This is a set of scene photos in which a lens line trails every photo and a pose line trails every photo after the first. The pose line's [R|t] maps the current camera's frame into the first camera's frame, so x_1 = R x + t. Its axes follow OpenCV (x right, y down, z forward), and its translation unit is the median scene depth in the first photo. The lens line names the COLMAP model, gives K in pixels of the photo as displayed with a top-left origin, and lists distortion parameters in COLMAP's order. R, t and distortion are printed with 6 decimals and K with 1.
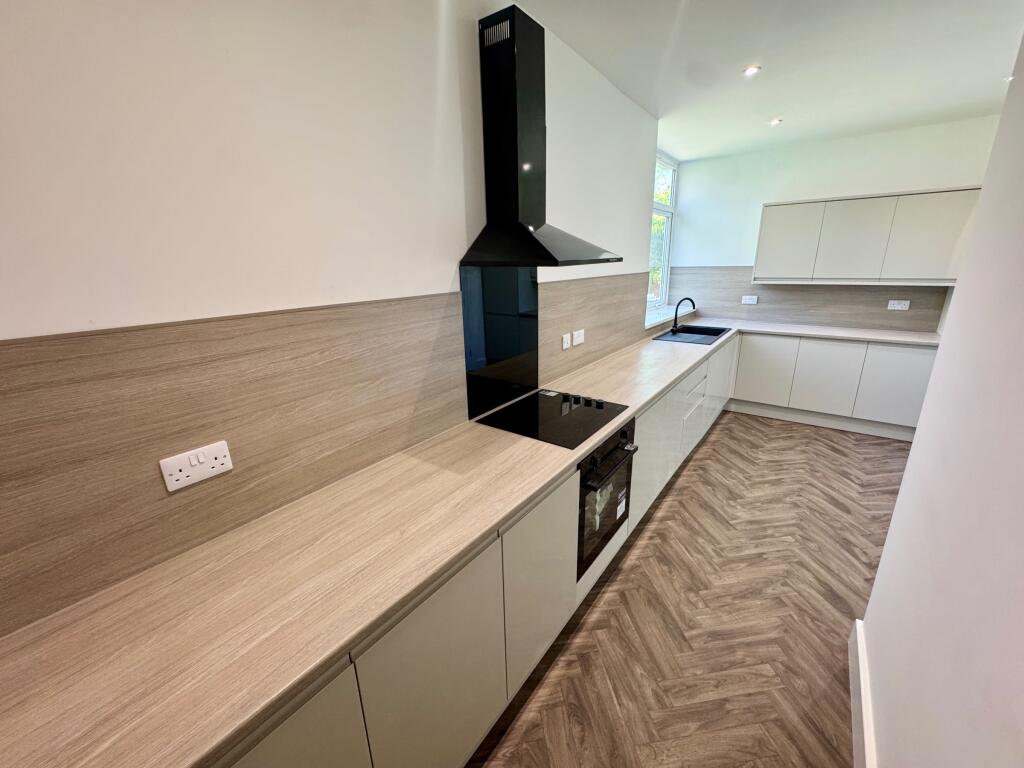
lens RADIAL K [[409.4, 0, 513.8], [0, 409.4, 382.6], [0, 0, 1]] dist [-0.003280, 0.000446]
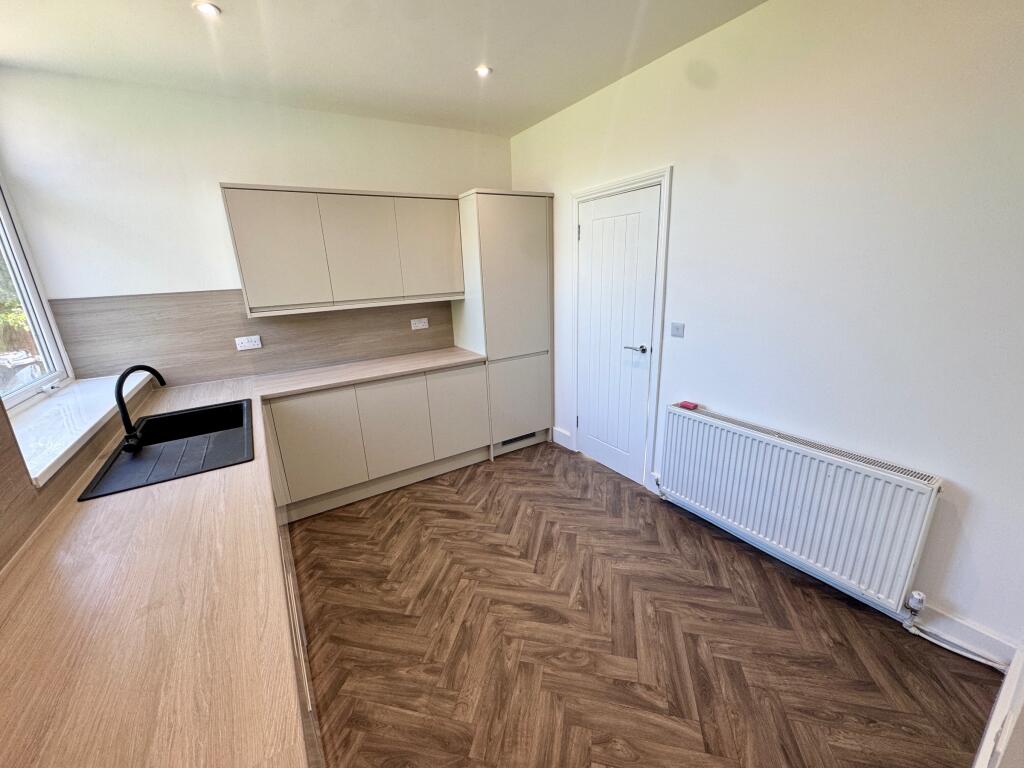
lens RADIAL K [[409.4, 0, 511.1], [0, 409.4, 383.0], [0, 0, 1]] dist [-0.003280, 0.000446]
pose [[0.358214, -0.252039, 0.898977, 0.212473], [0.300370, 0.942793, 0.144635, -0.167012], [-0.884003, 0.218216, 0.413426, 0.587509]]
